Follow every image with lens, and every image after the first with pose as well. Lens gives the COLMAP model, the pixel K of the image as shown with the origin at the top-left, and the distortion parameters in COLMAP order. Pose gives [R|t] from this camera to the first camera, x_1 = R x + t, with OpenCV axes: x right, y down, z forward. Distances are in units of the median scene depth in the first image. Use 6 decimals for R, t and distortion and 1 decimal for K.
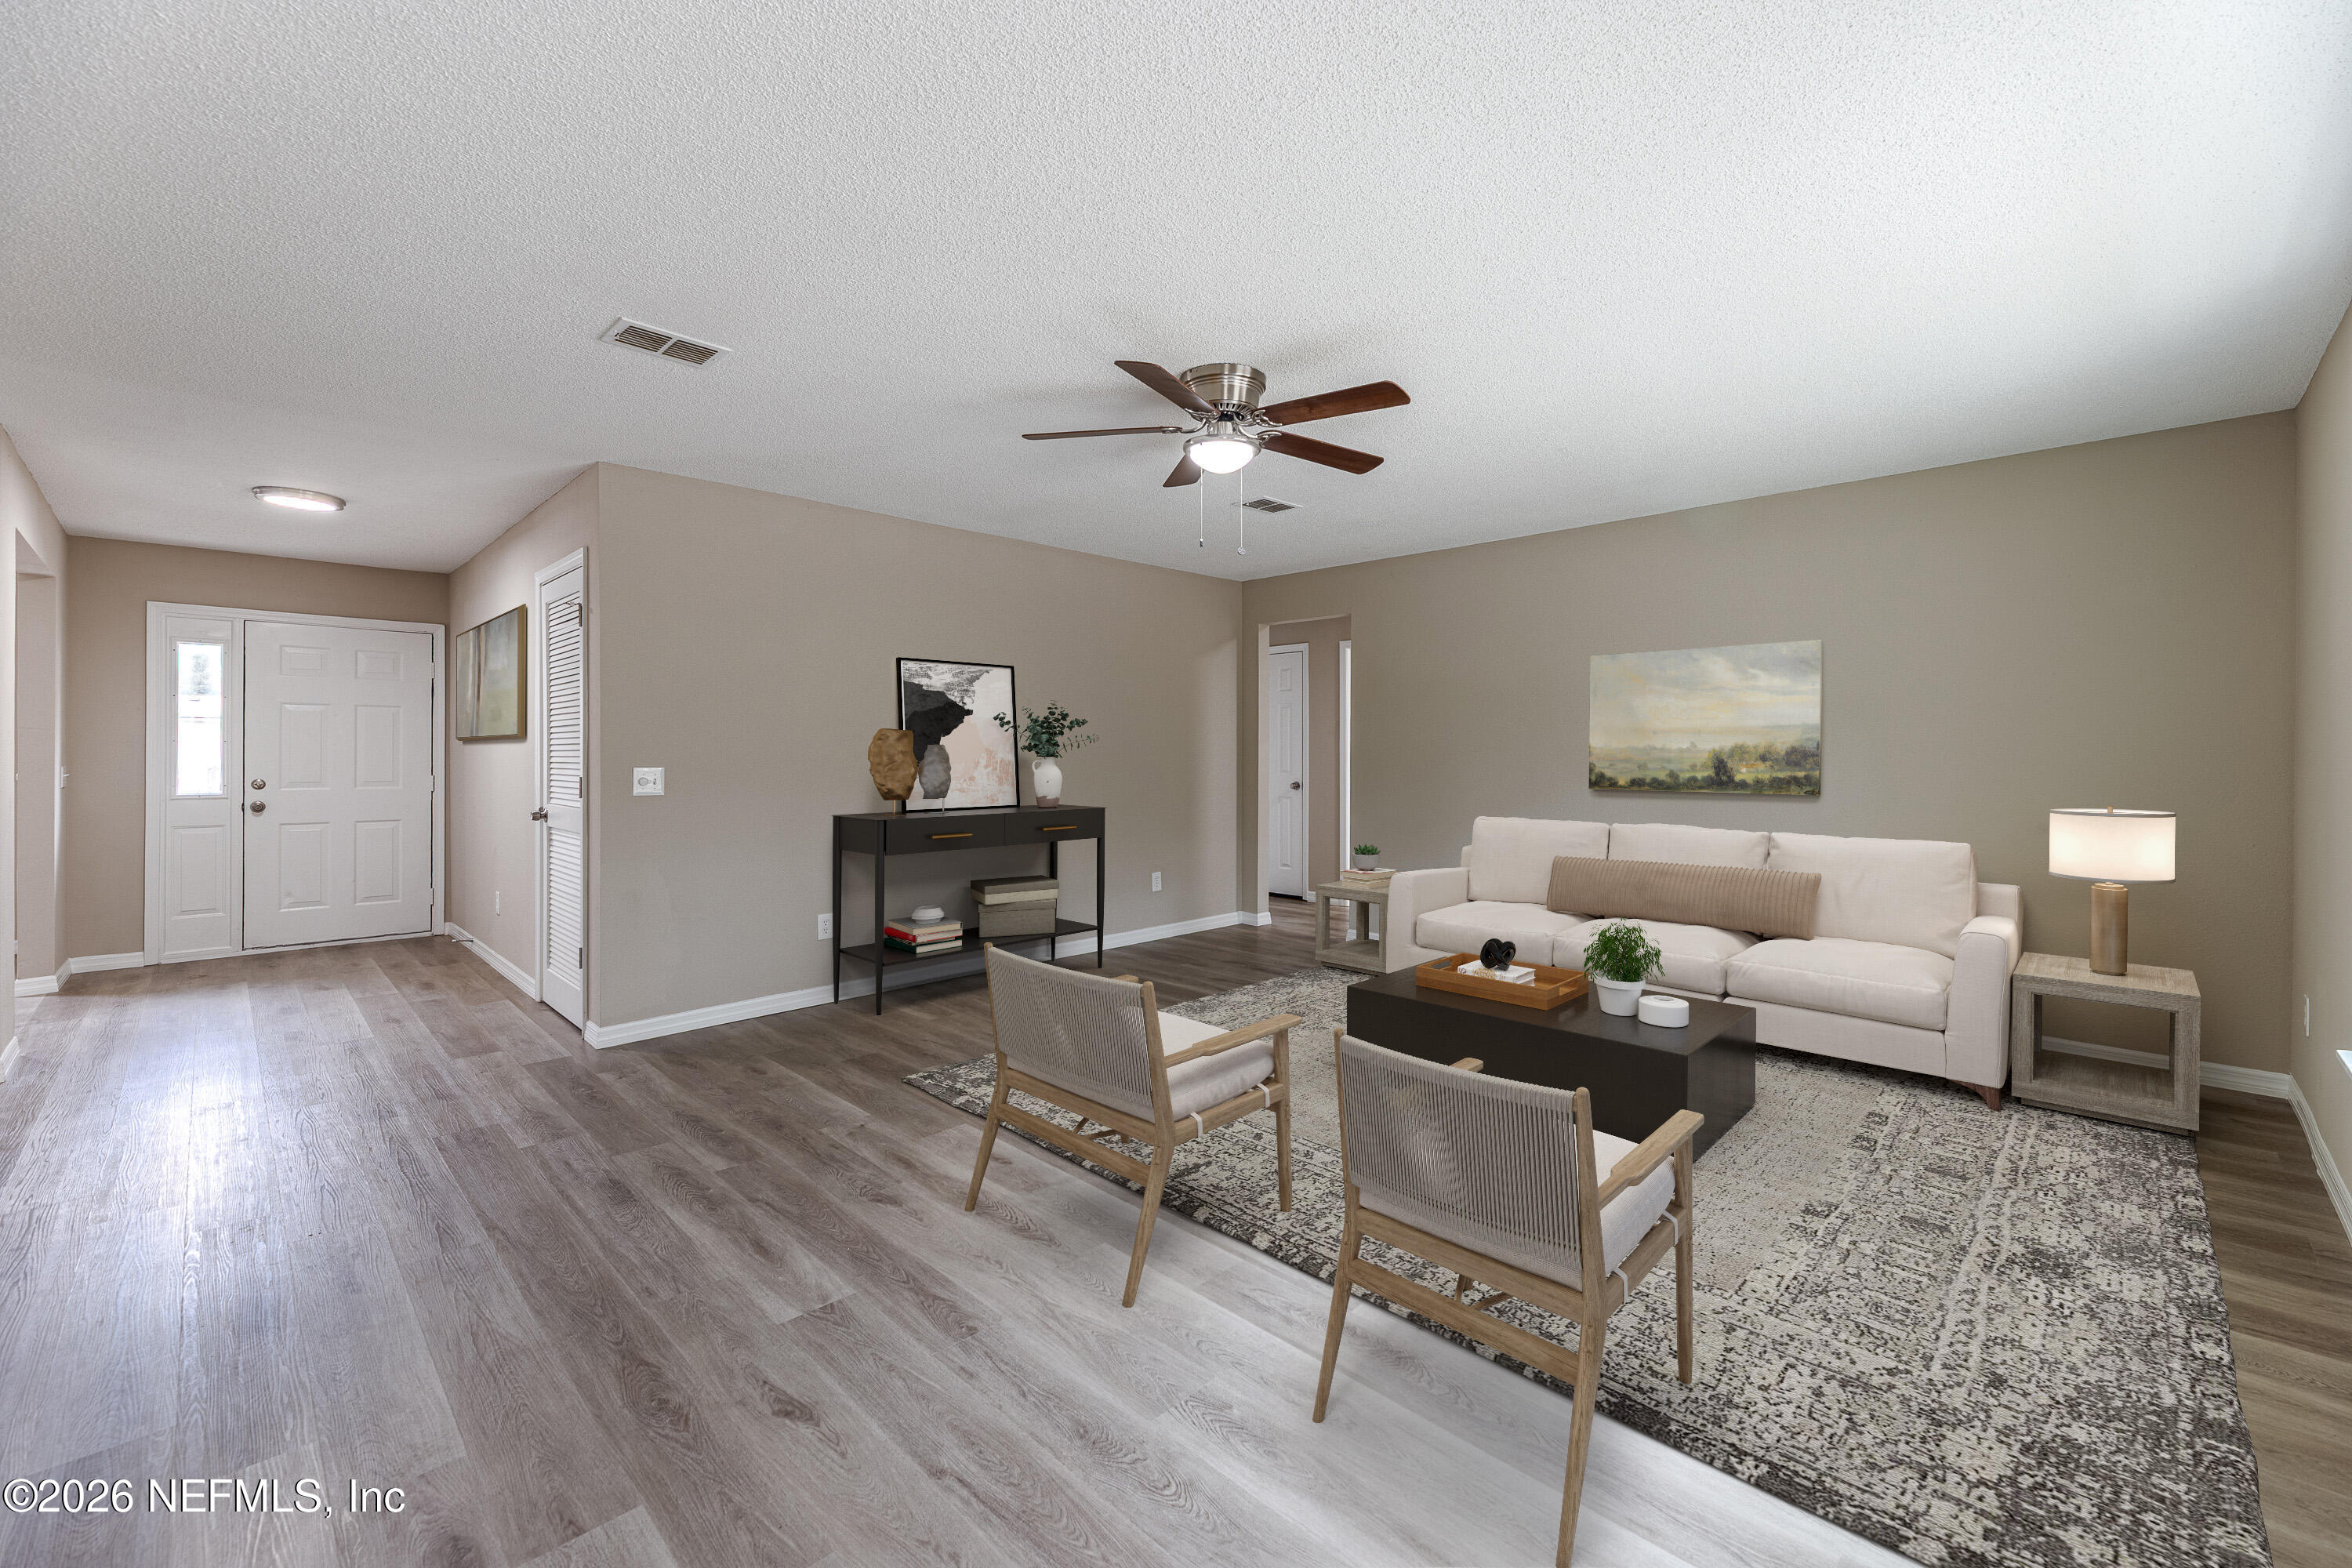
lens RADIAL K [[983.1, 0, 1162.1], [0, 983.1, 731.8], [0, 0, 1]] dist [-0.000004, 0.000142]
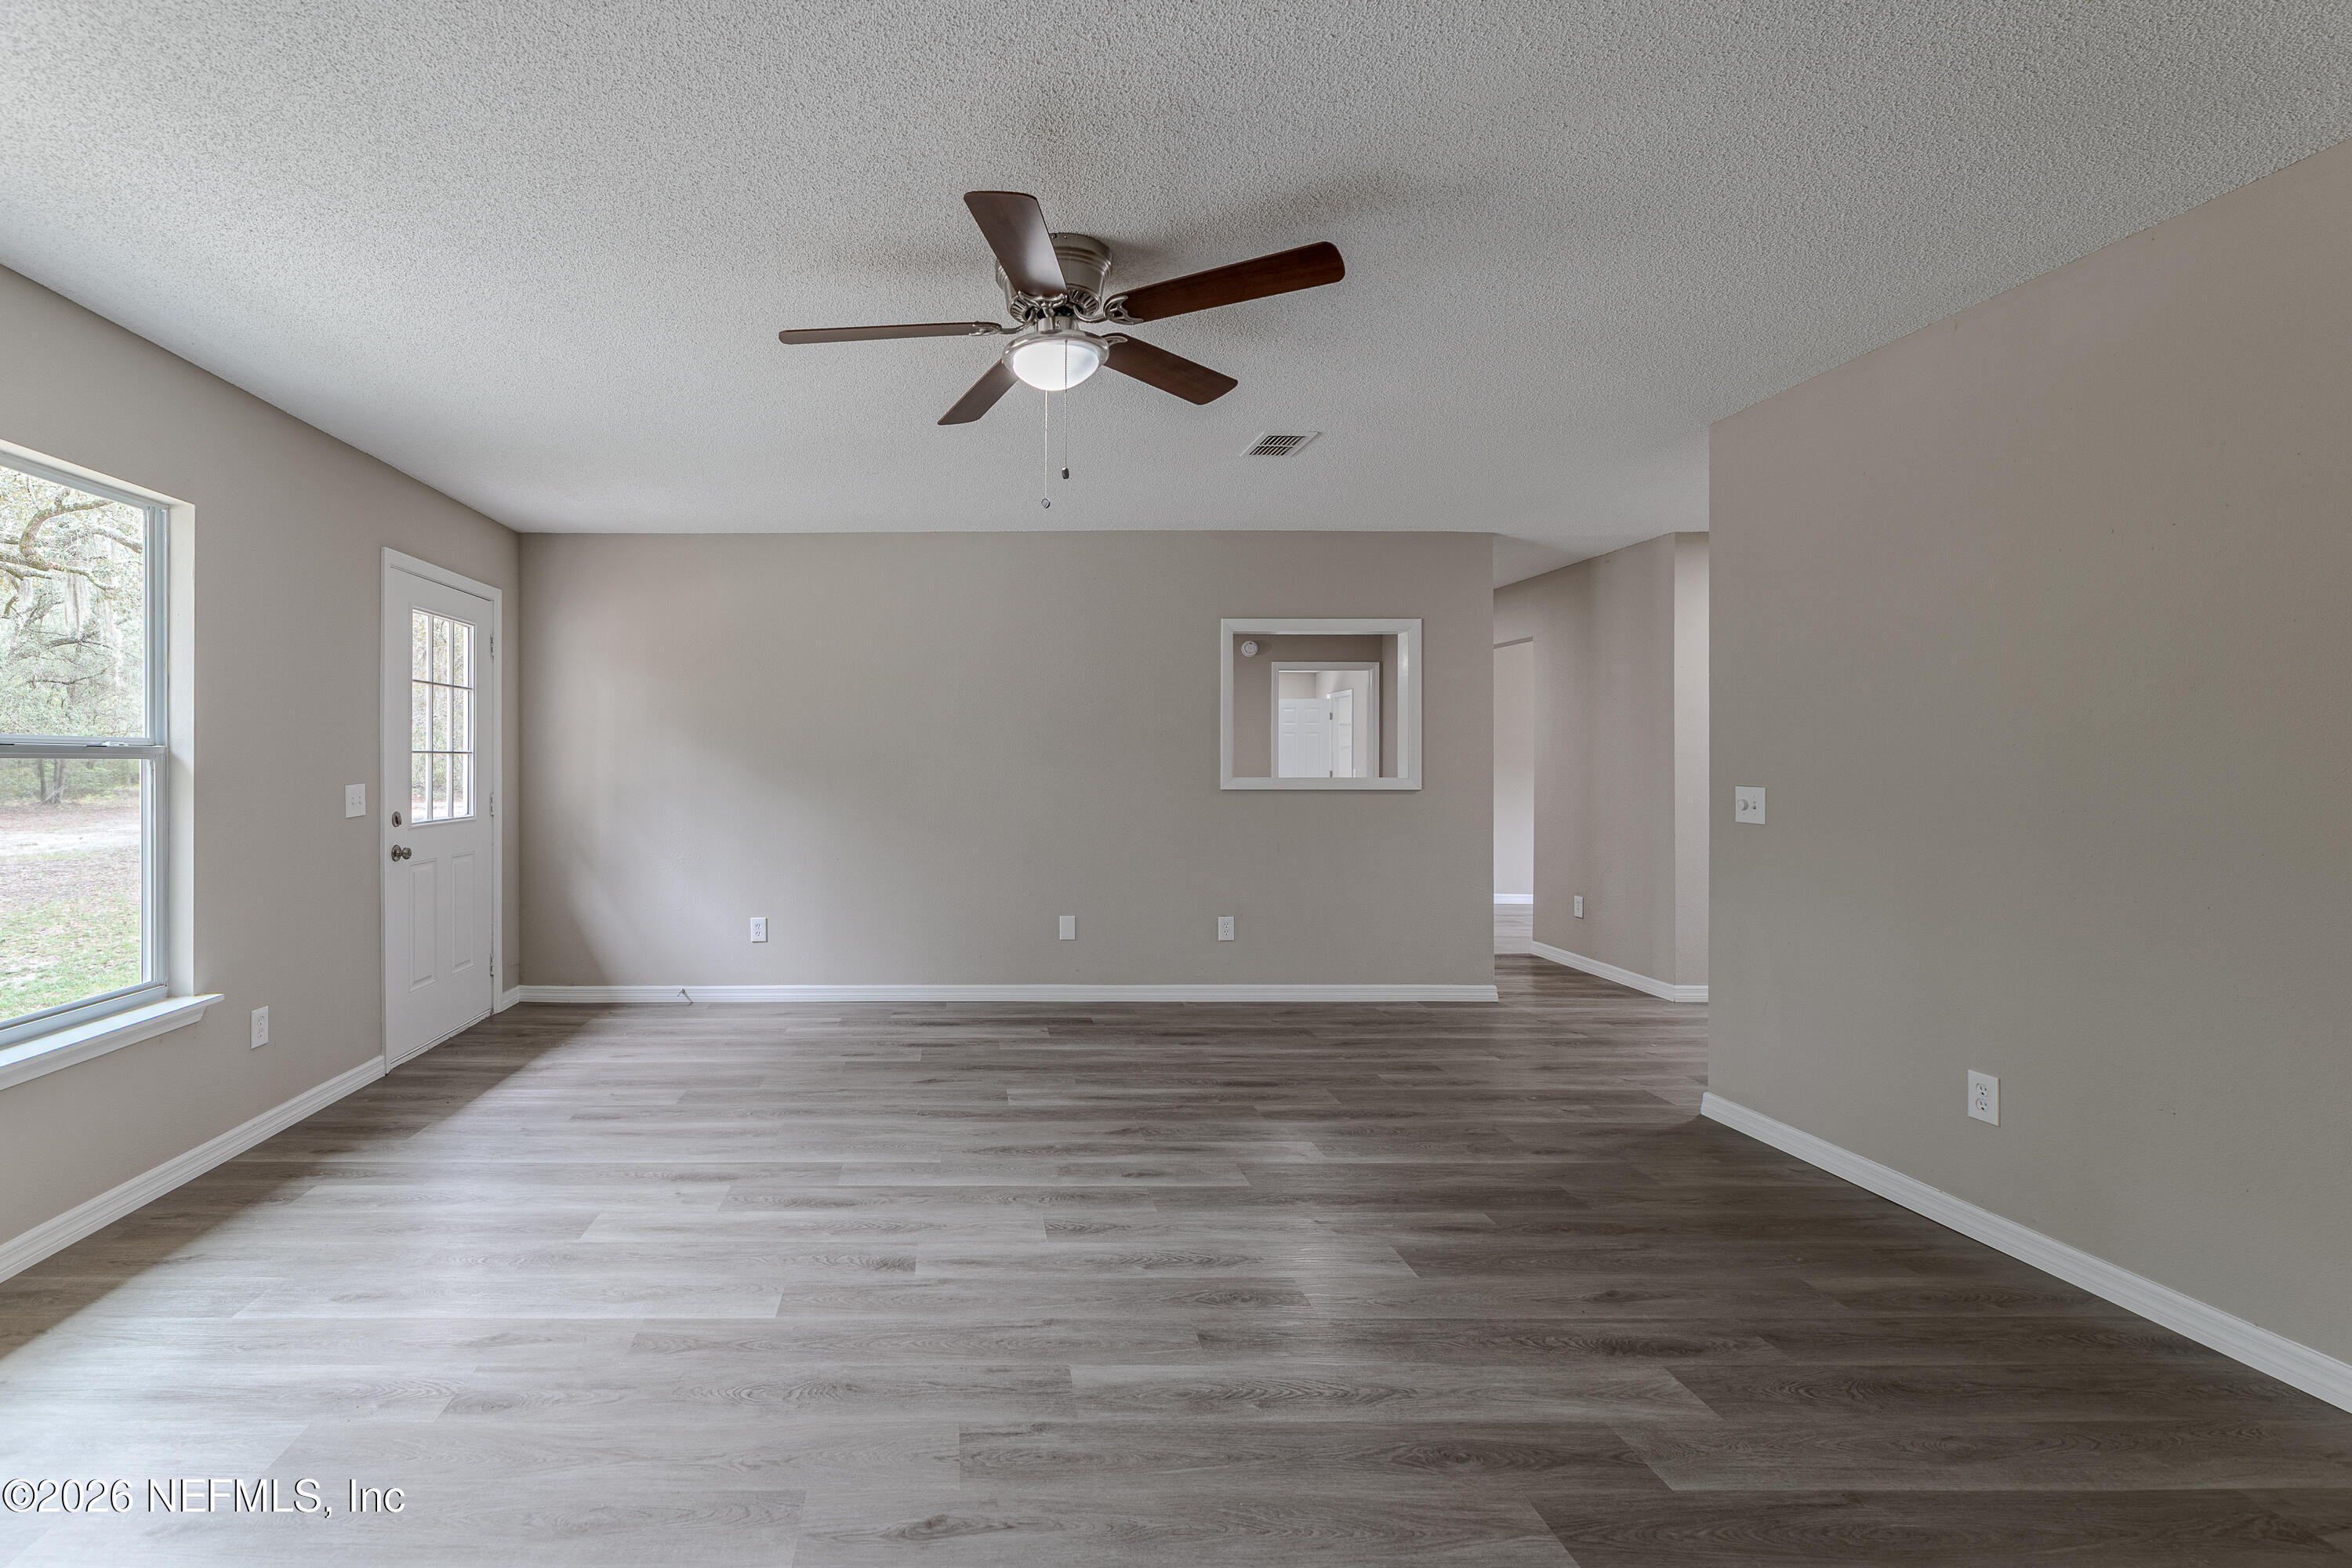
lens RADIAL K [[1055.3, 0, 933.3], [0, 1055.3, 764.3], [0, 0, 1]] dist [-0.002820, -0.000189]
pose [[-0.703385, 0.007856, -0.710766, 0.641061], [0.008978, 0.999957, 0.002168, 0.013233], [0.710753, -0.004856, -0.703425, 1.389395]]
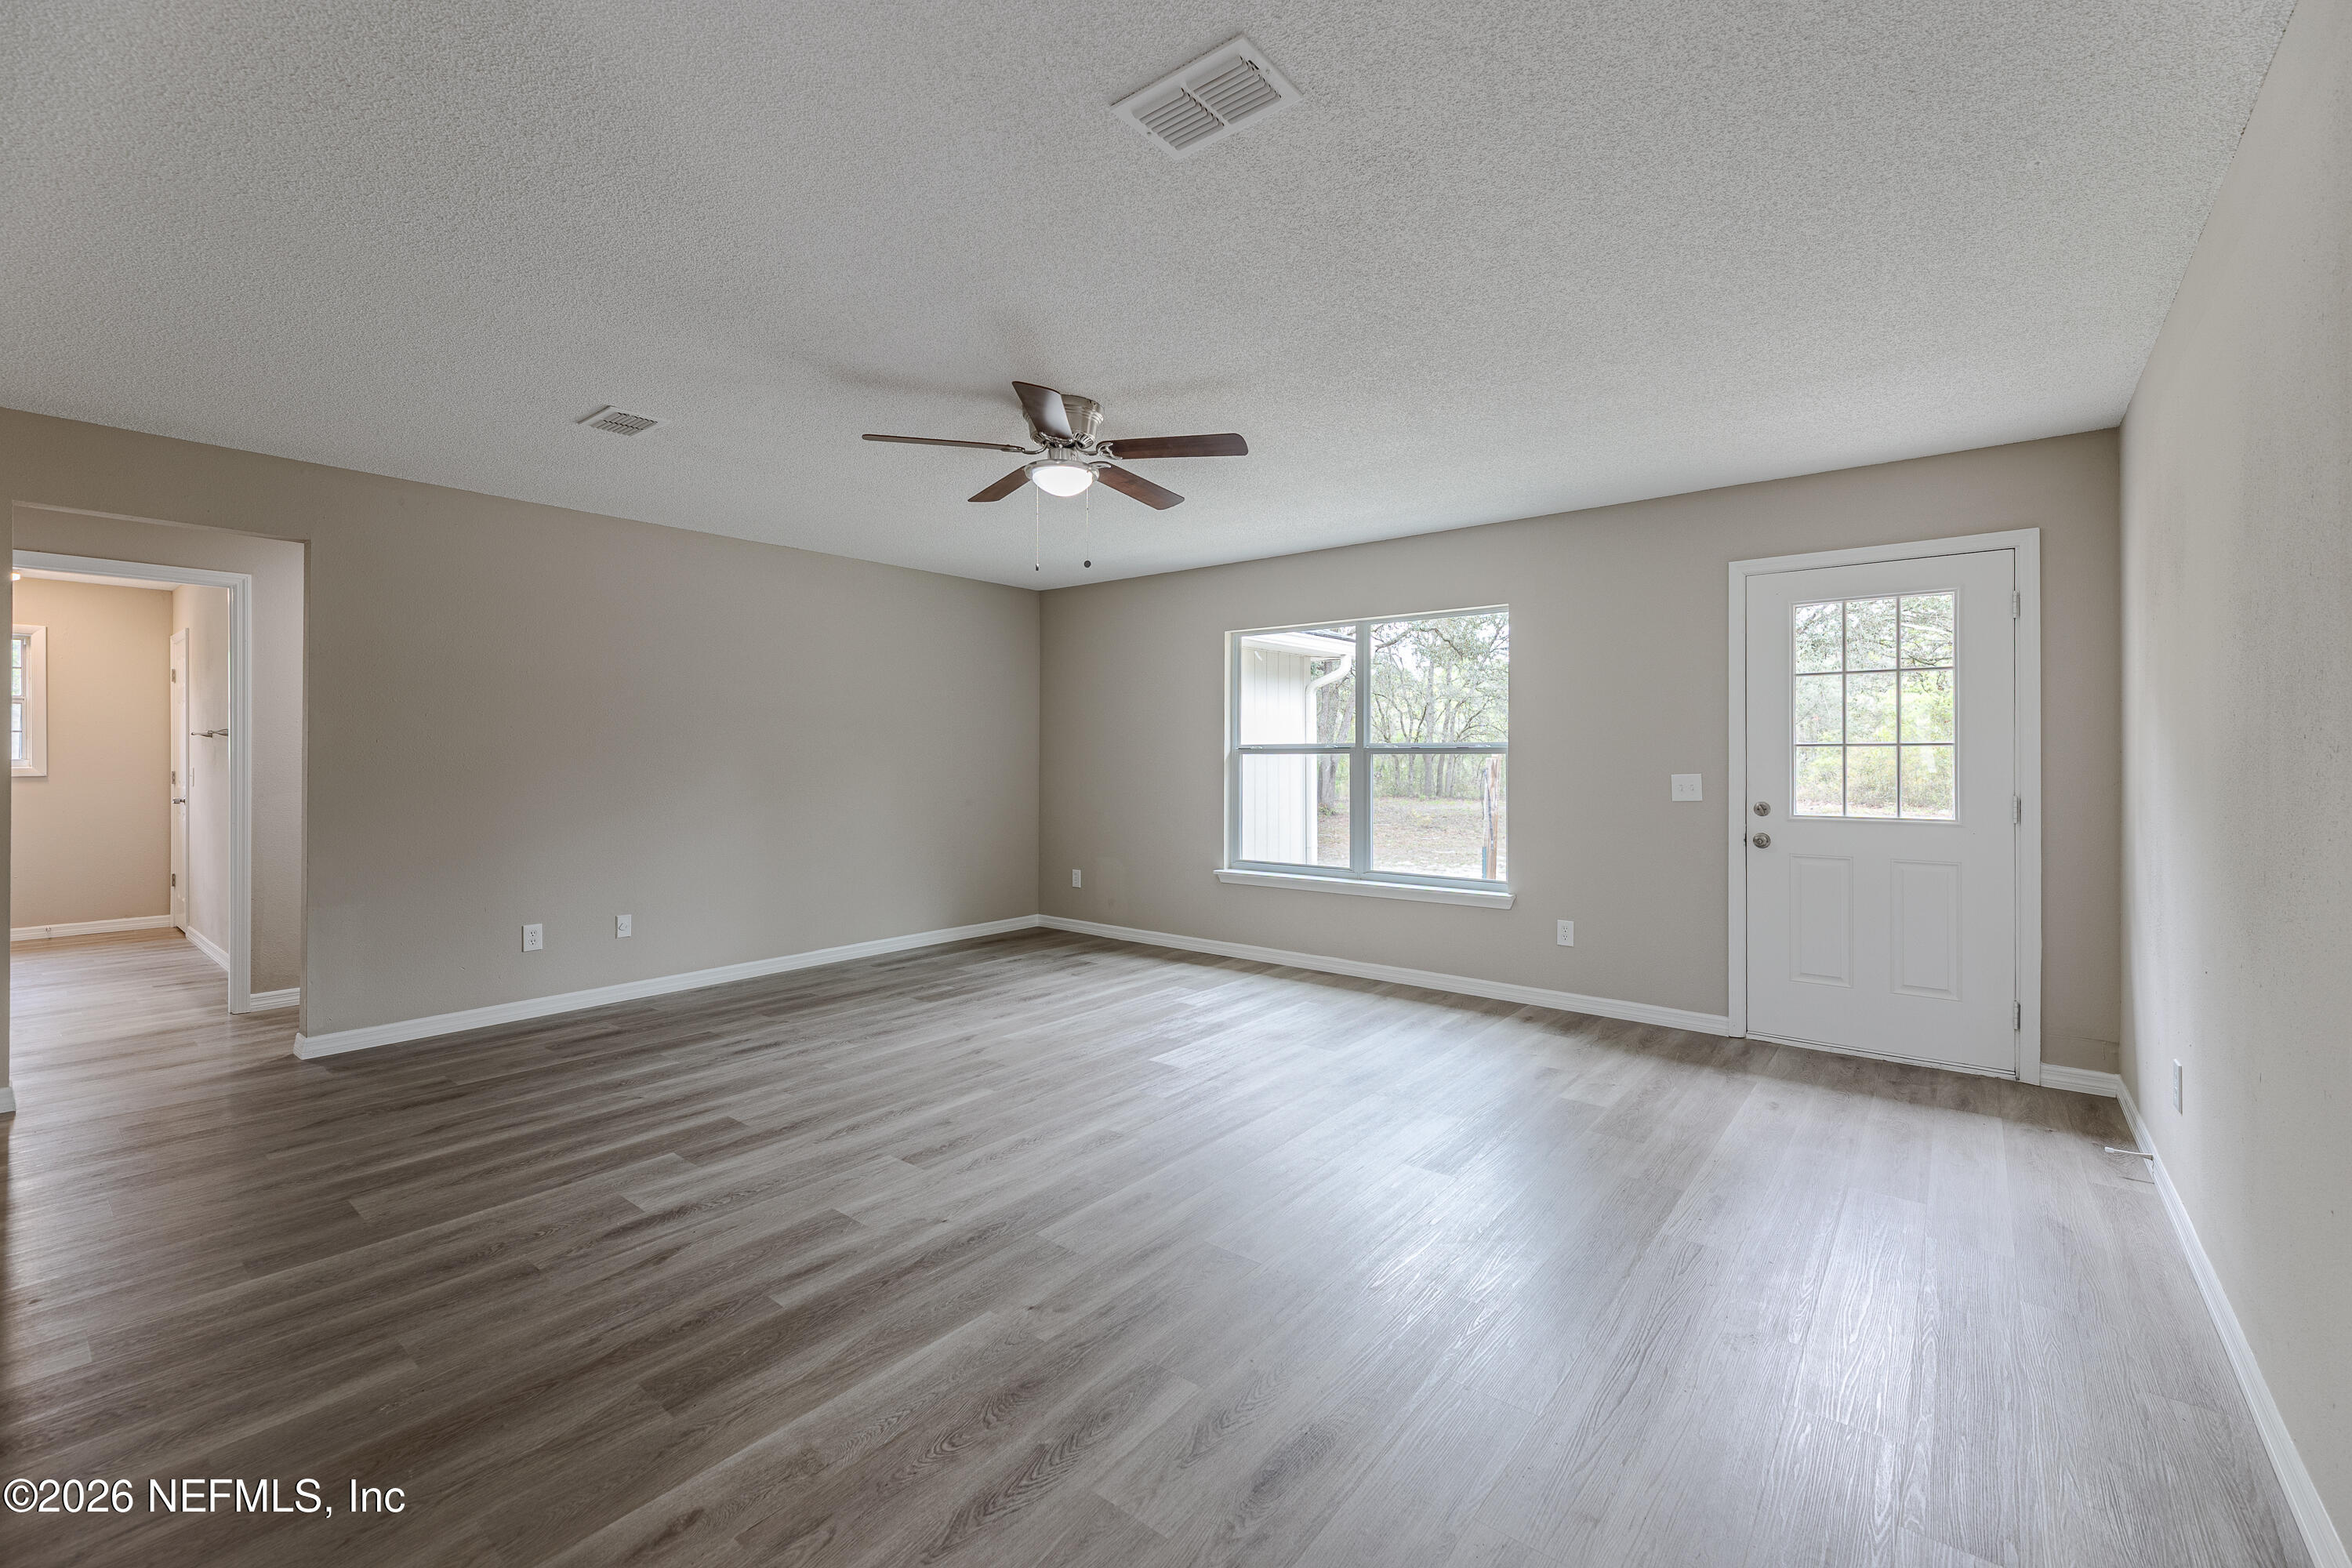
lens RADIAL K [[983.1, 0, 1199.7], [0, 983.1, 763.9], [0, 0, 1]] dist [-0.000004, 0.000142]
pose [[-0.127790, 0.001086, 0.991801, -0.938011], [-0.006522, 0.999977, -0.001935, 0.024927], [-0.991780, -0.006716, -0.127780, 0.921826]]
